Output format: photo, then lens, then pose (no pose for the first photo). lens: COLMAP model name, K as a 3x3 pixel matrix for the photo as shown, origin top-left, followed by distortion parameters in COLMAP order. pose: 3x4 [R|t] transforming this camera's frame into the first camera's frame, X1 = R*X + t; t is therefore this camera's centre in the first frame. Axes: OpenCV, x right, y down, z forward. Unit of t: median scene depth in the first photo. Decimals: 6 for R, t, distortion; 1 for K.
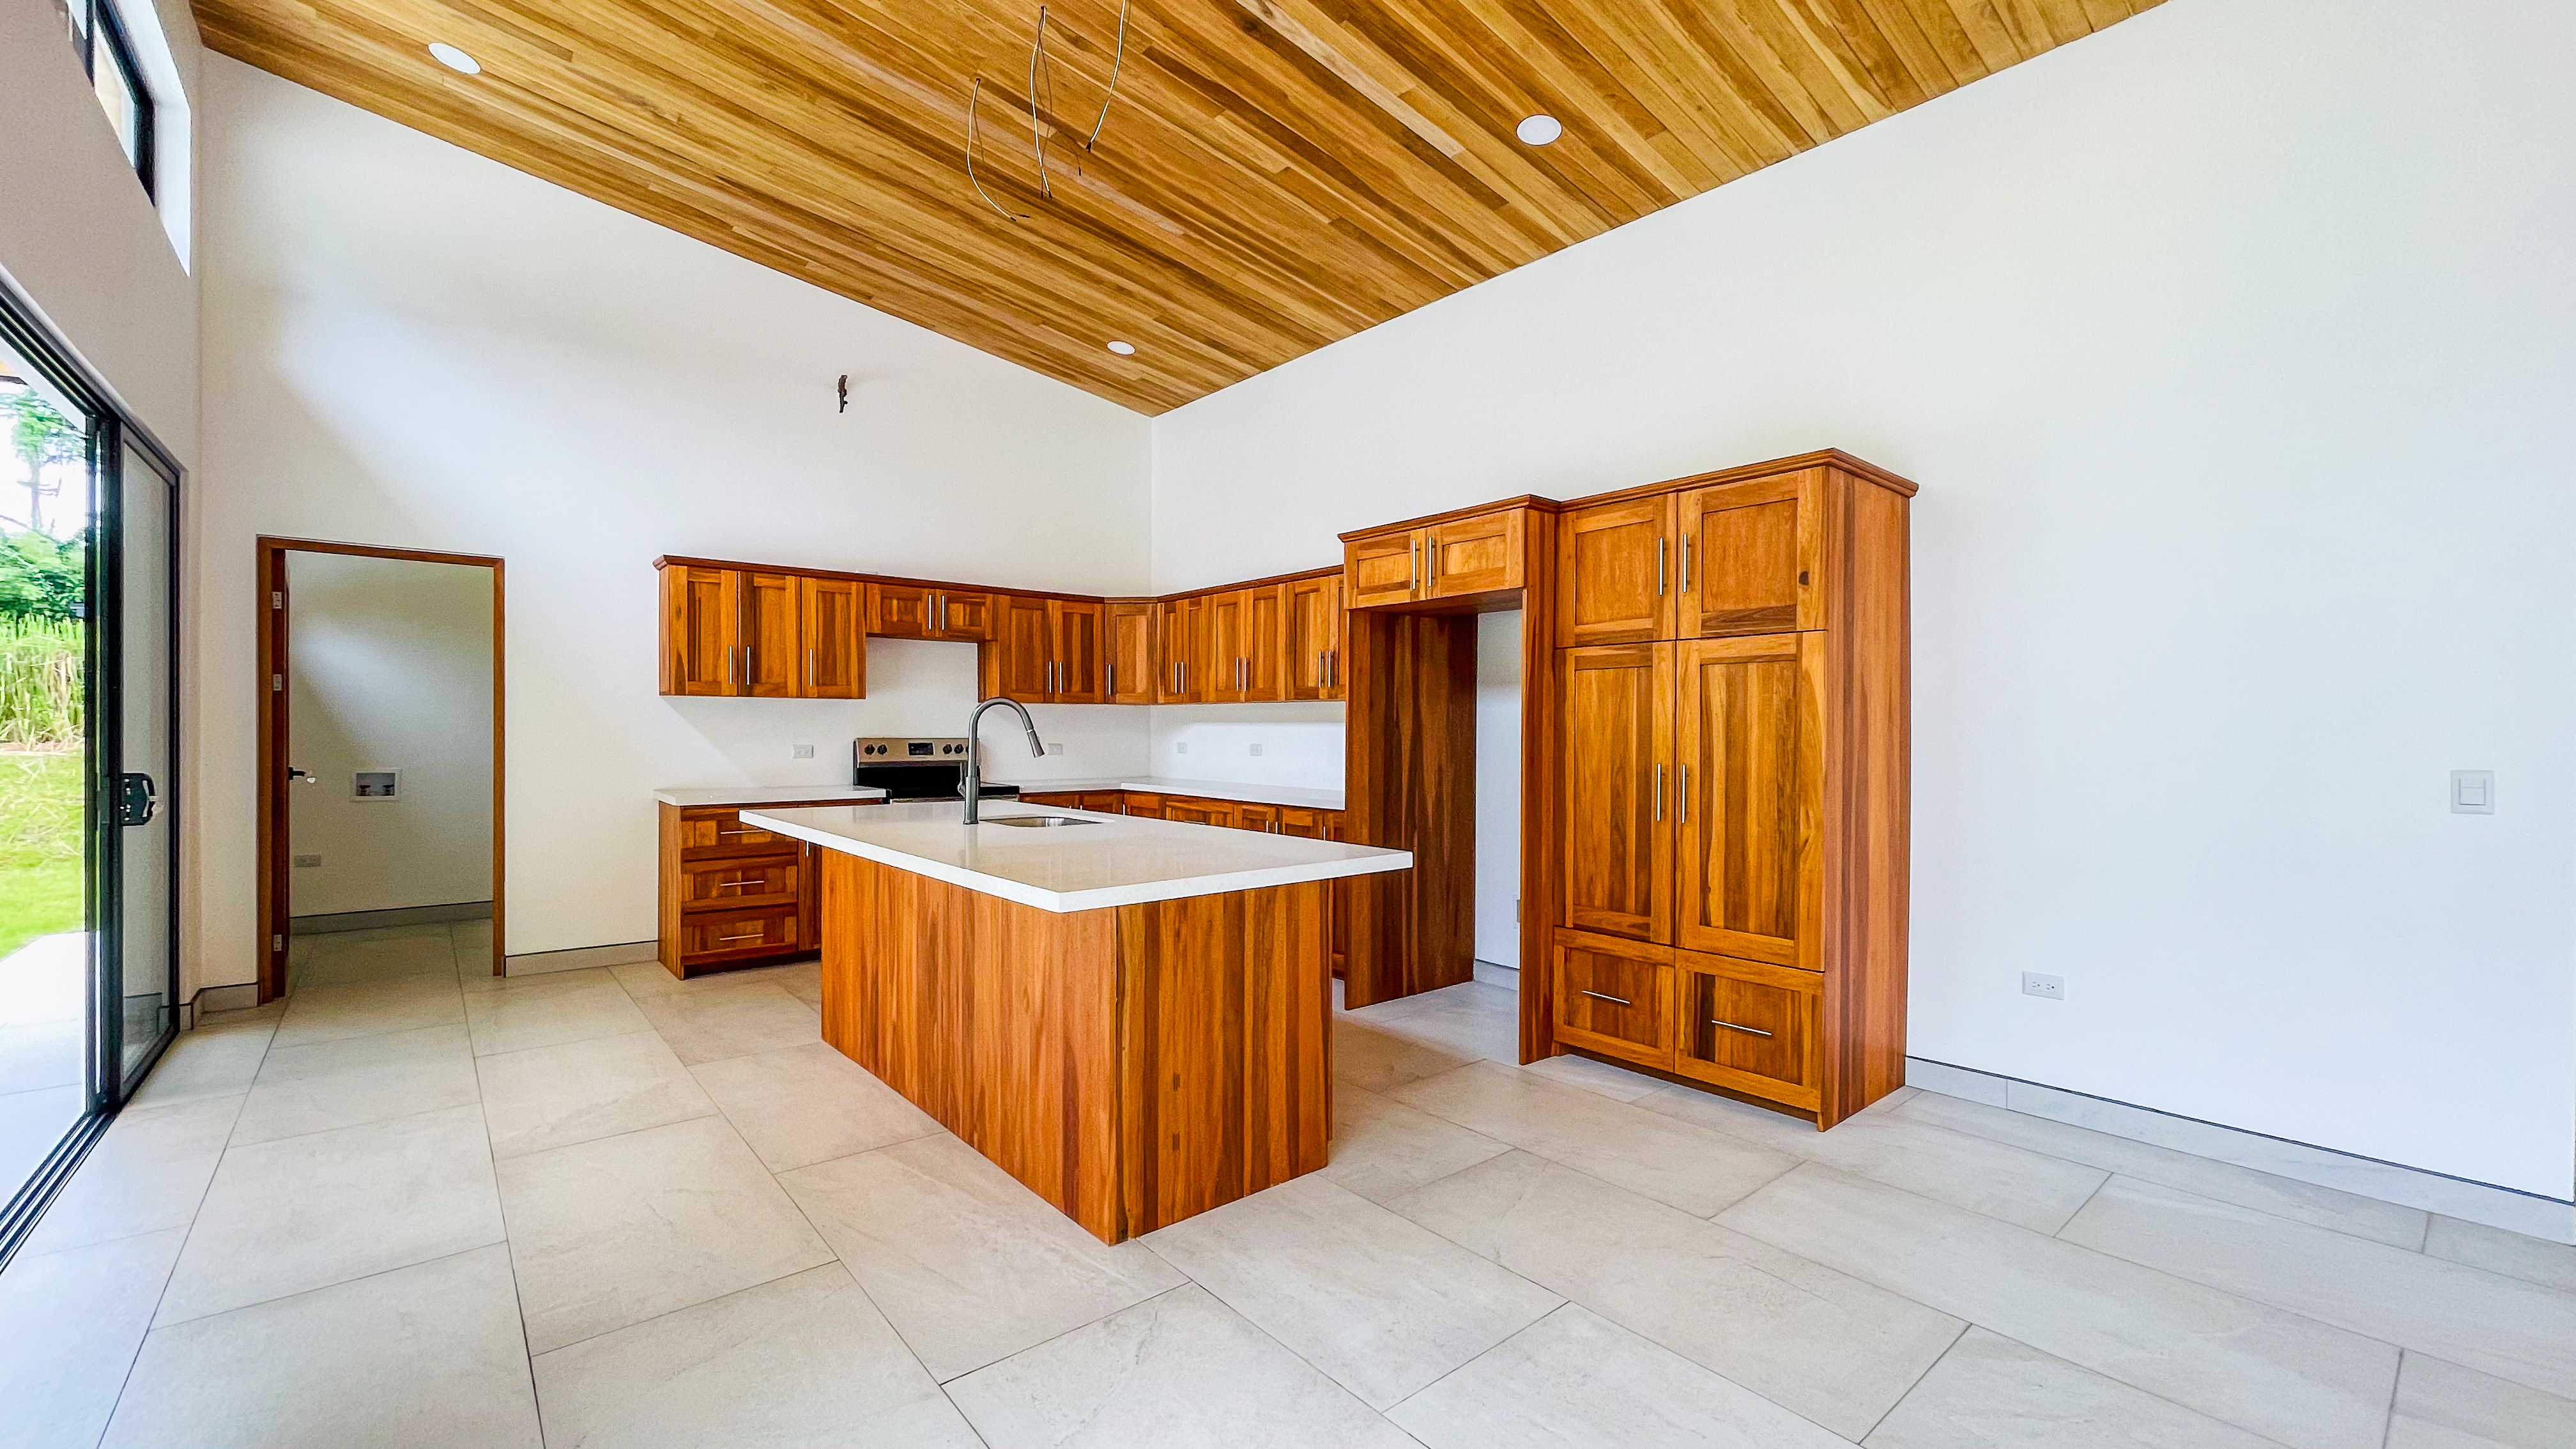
lens RADIAL K [[1037.4, 0, 1283.0], [0, 1037.4, 734.9], [0, 0, 1]] dist [-0.001343, 0.000126]
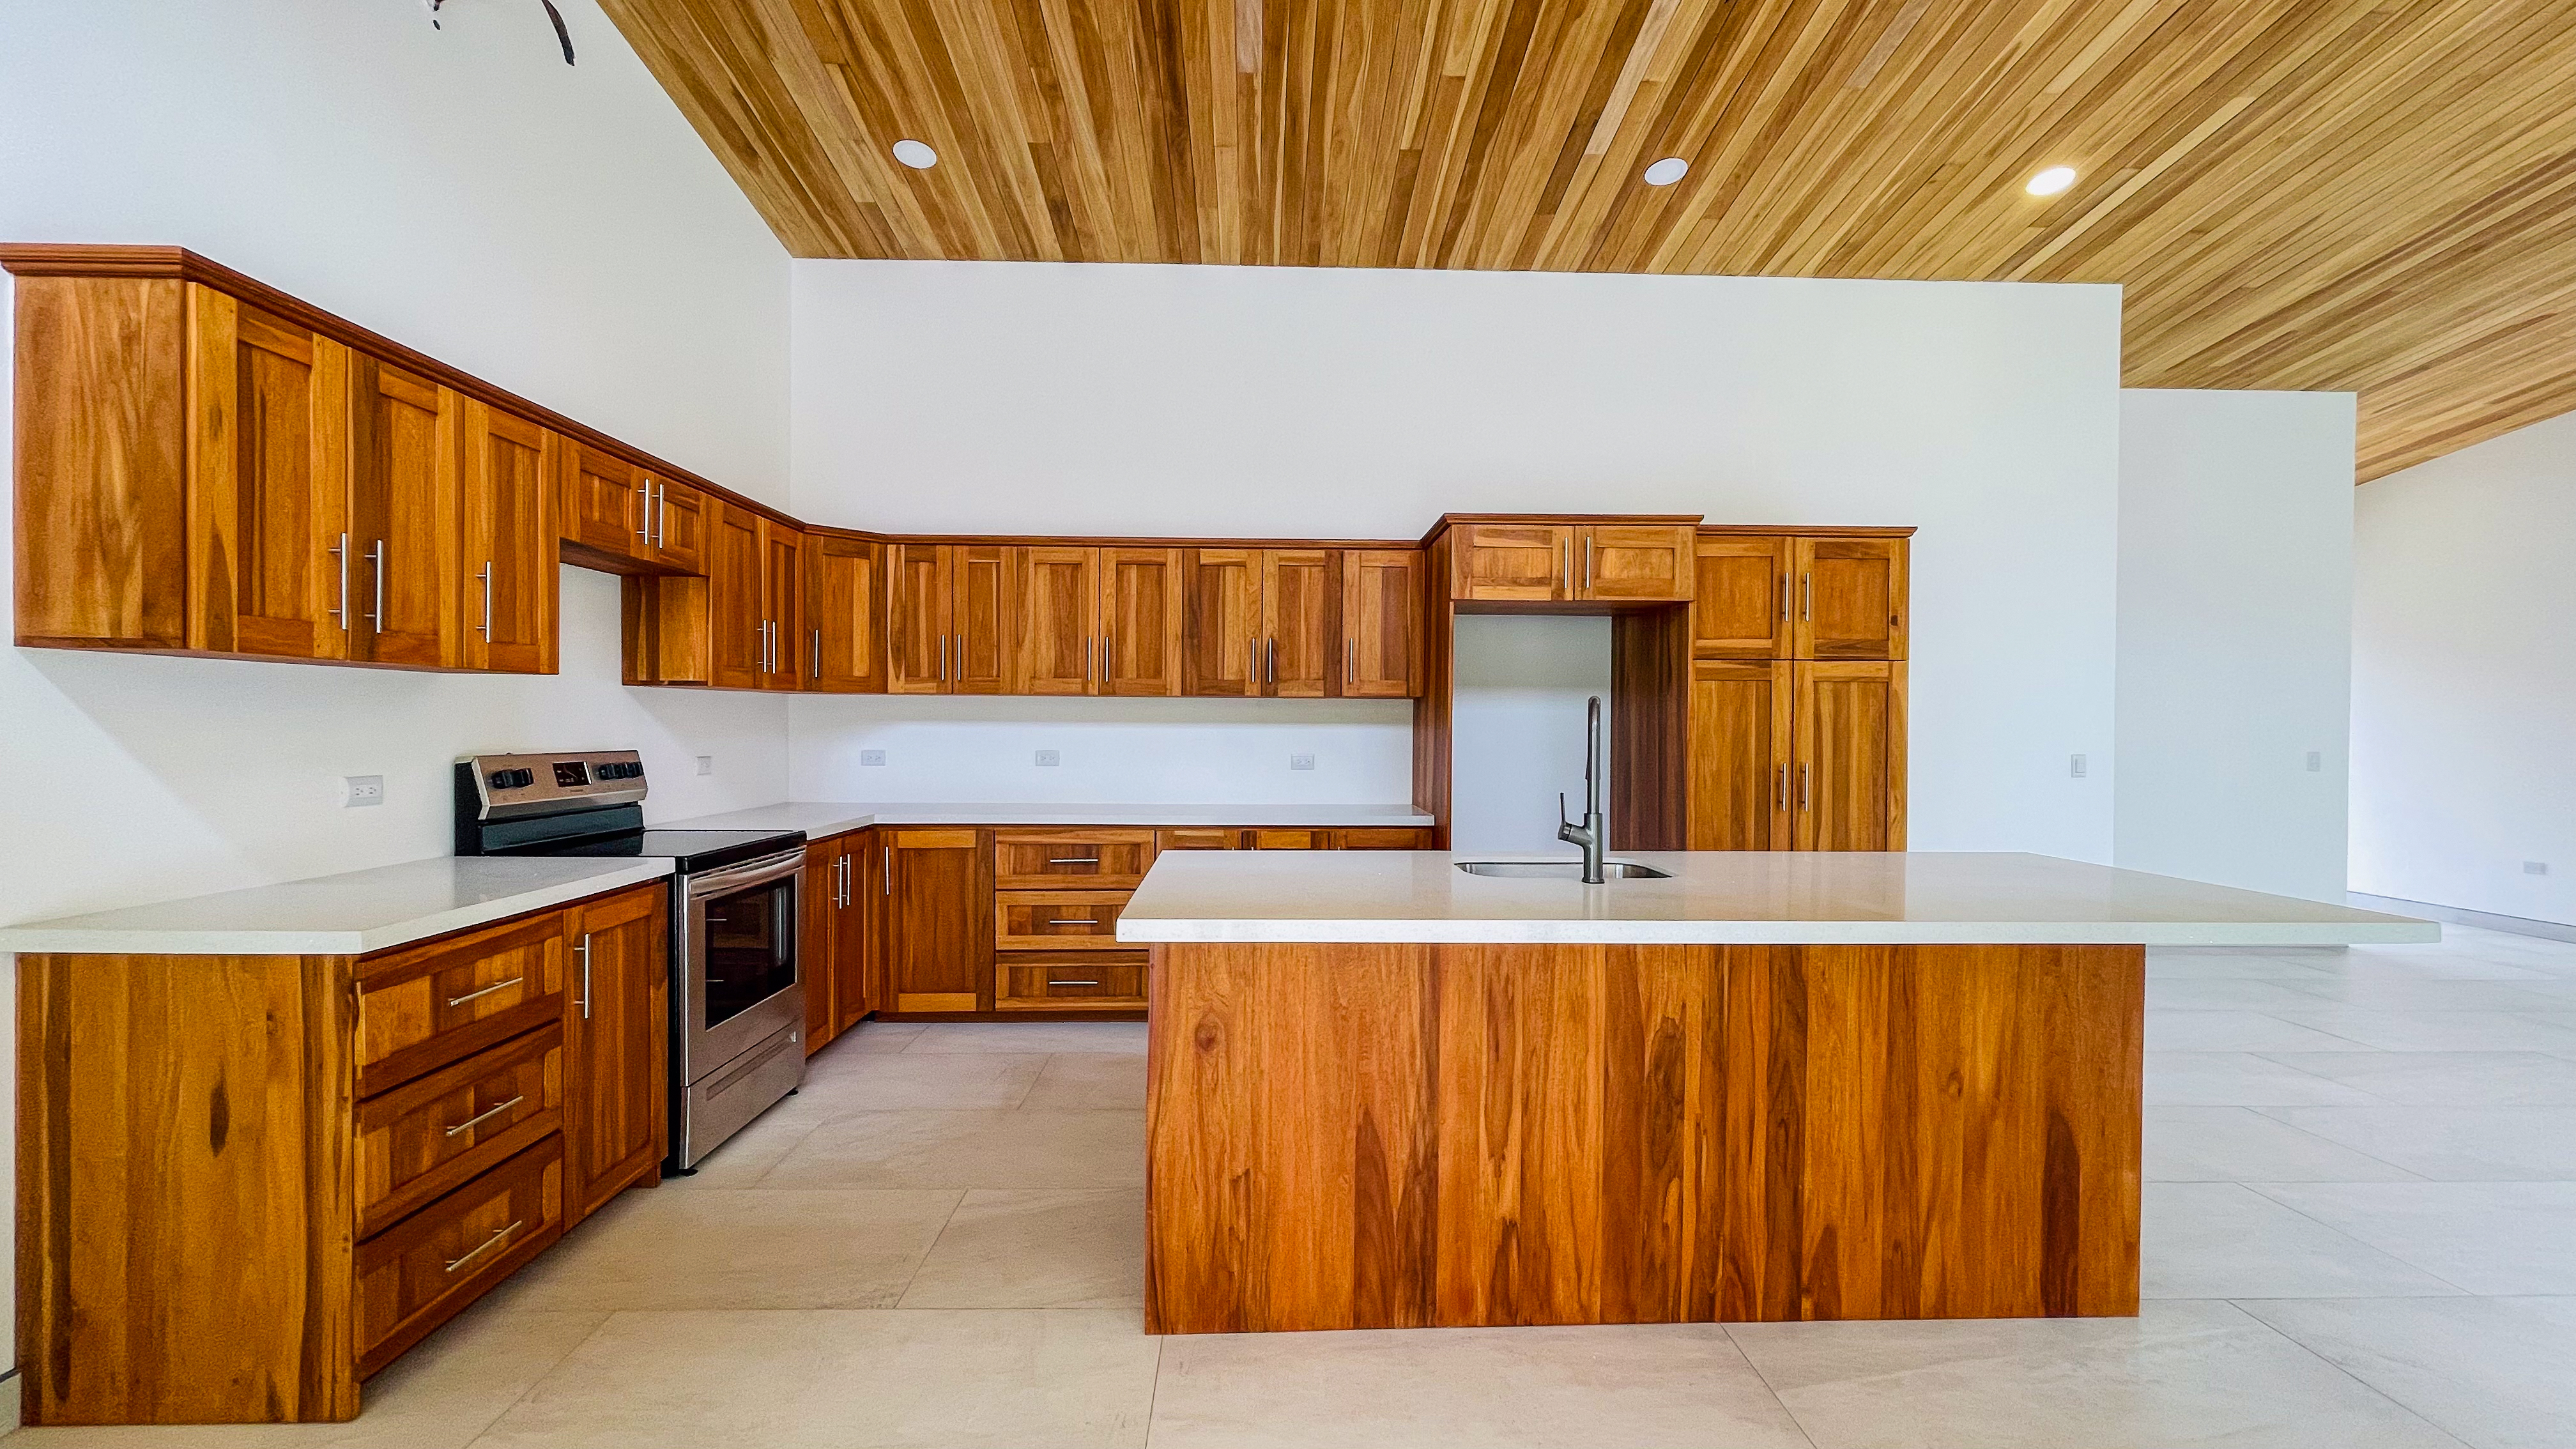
lens RADIAL K [[1037.4, 0, 1283.0], [0, 1037.4, 734.9], [0, 0, 1]] dist [-0.001343, 0.000126]
pose [[0.623892, -0.008596, 0.781463, -0.667238], [0.002520, 0.999956, 0.008987, -0.012047], [-0.781507, -0.003637, 0.623886, 0.512412]]
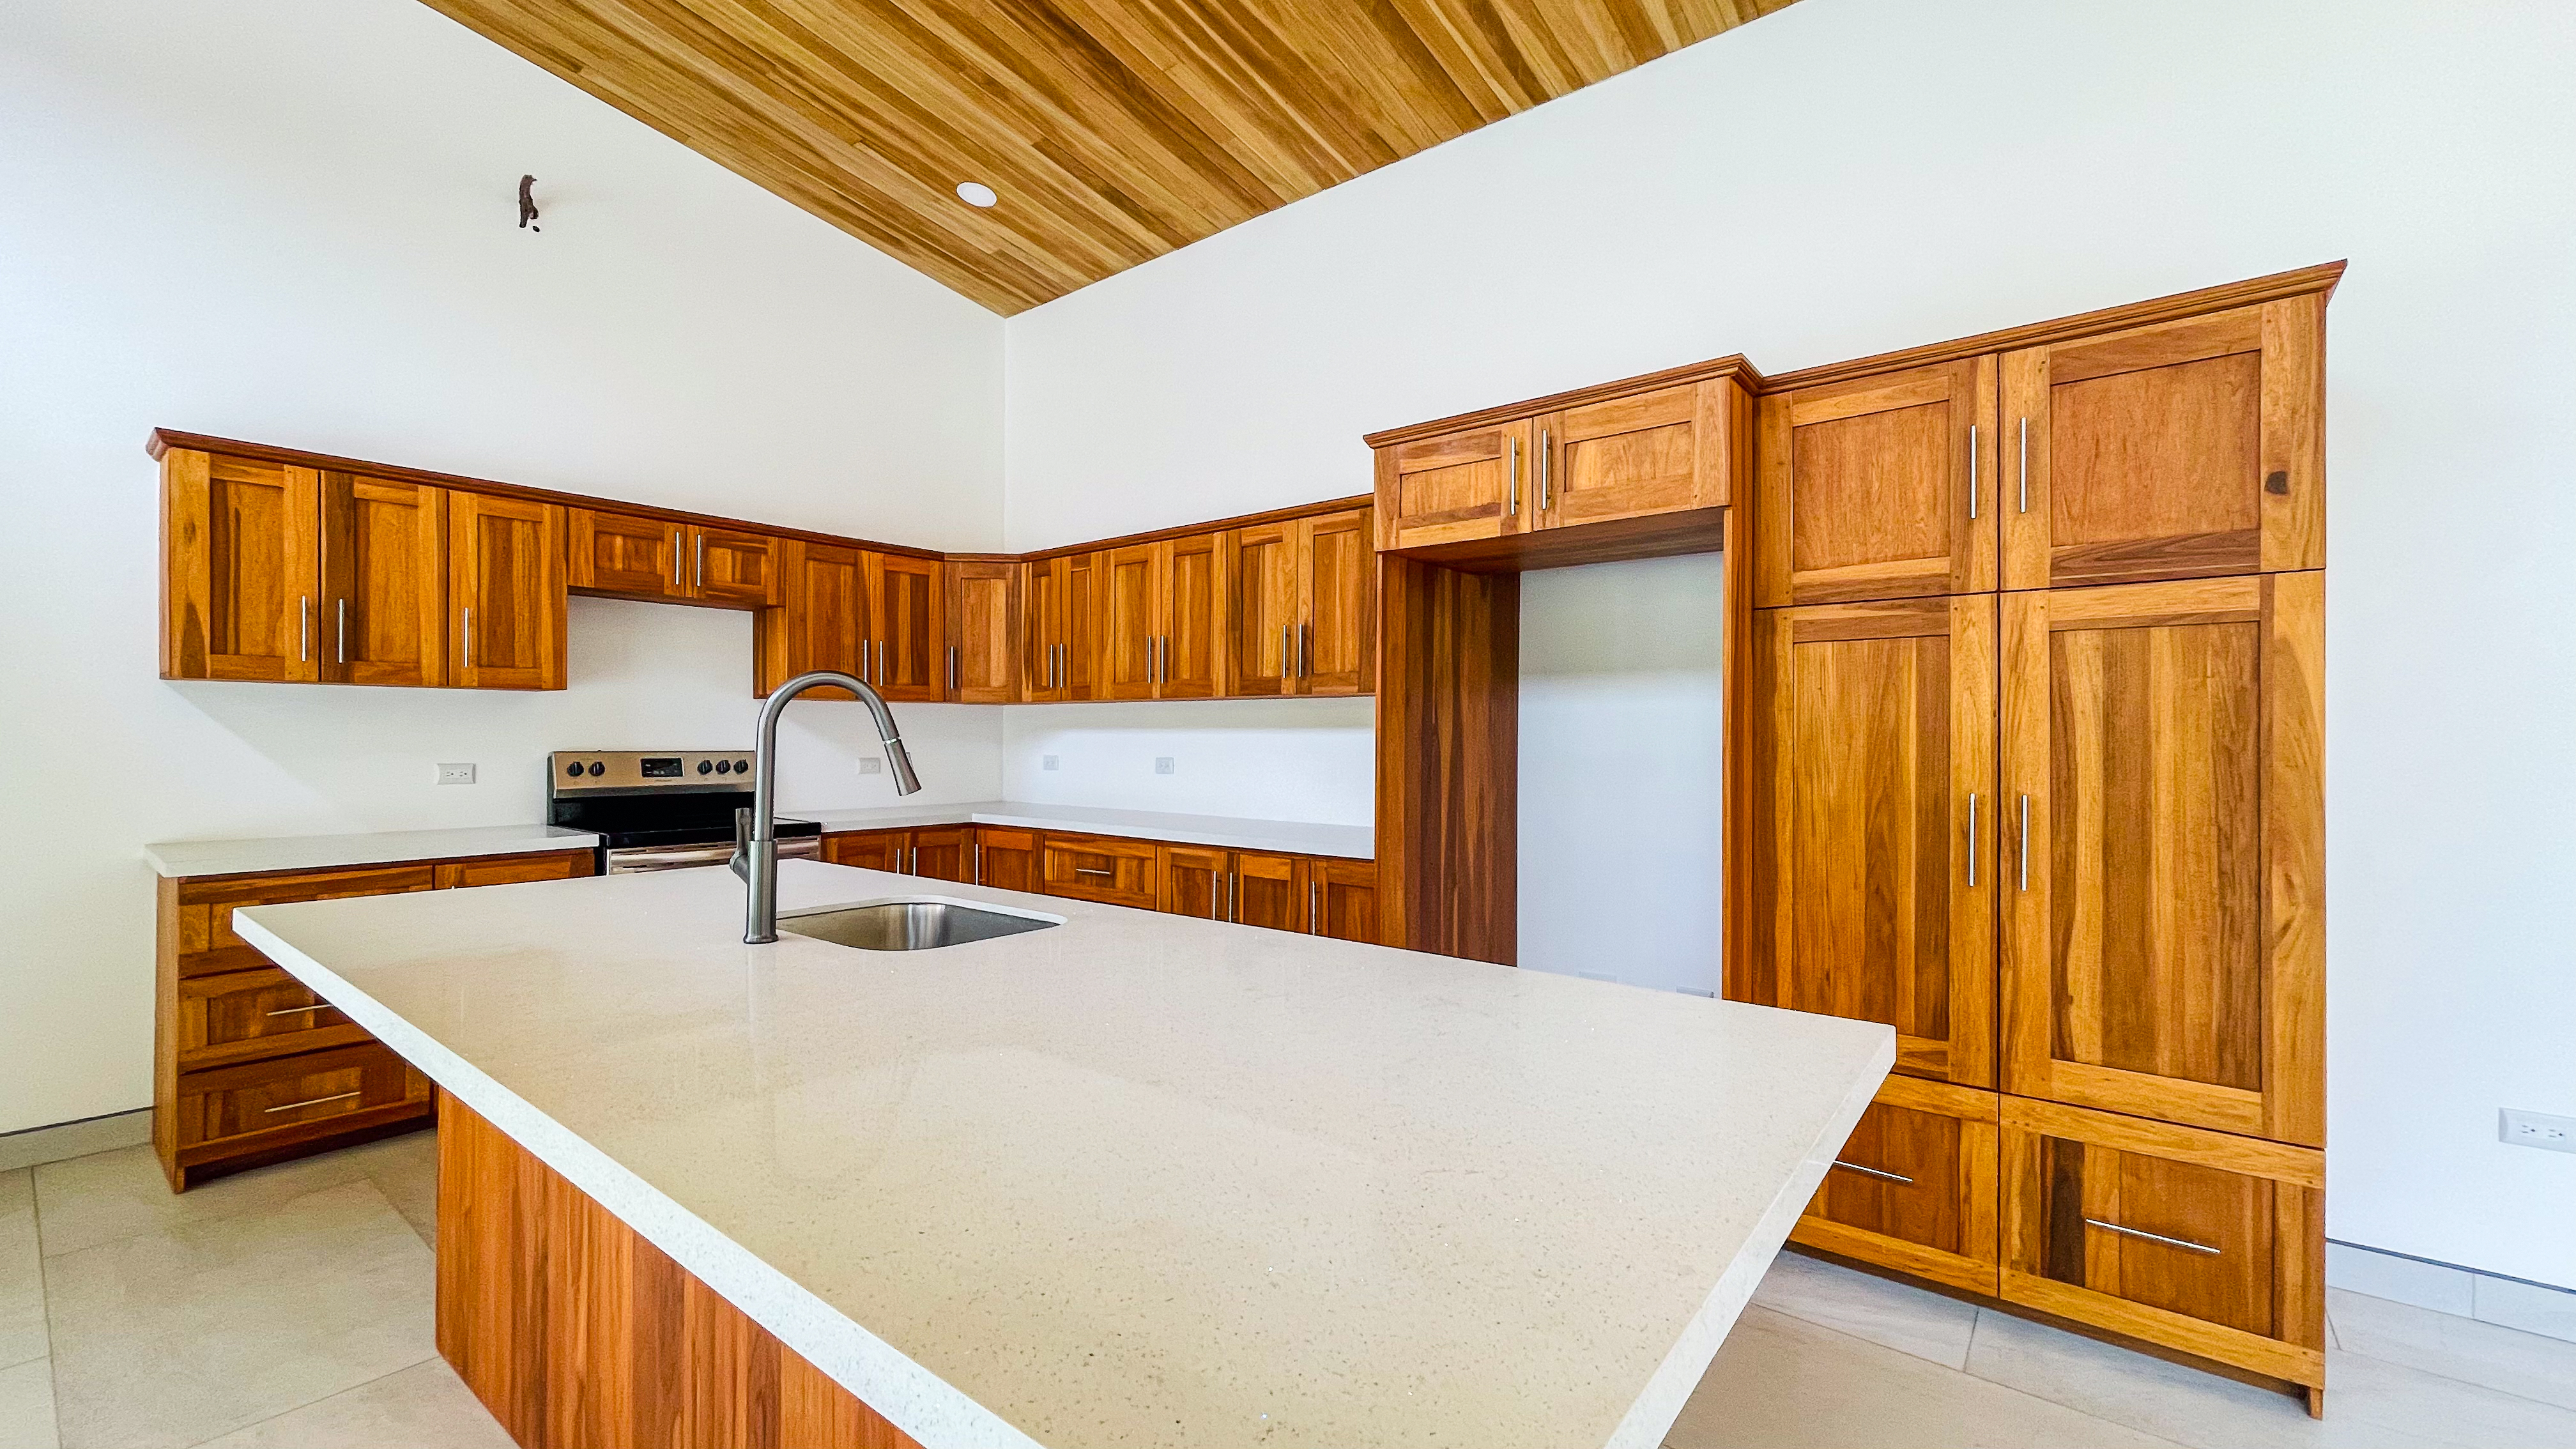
lens RADIAL K [[1037.4, 0, 1283.0], [0, 1037.4, 734.9], [0, 0, 1]] dist [-0.001343, 0.000126]
pose [[0.980768, -0.000202, 0.195175, -0.113405], [0.001682, 0.999971, -0.007416, -0.002013], [-0.195168, 0.007602, 0.980740, 0.345911]]
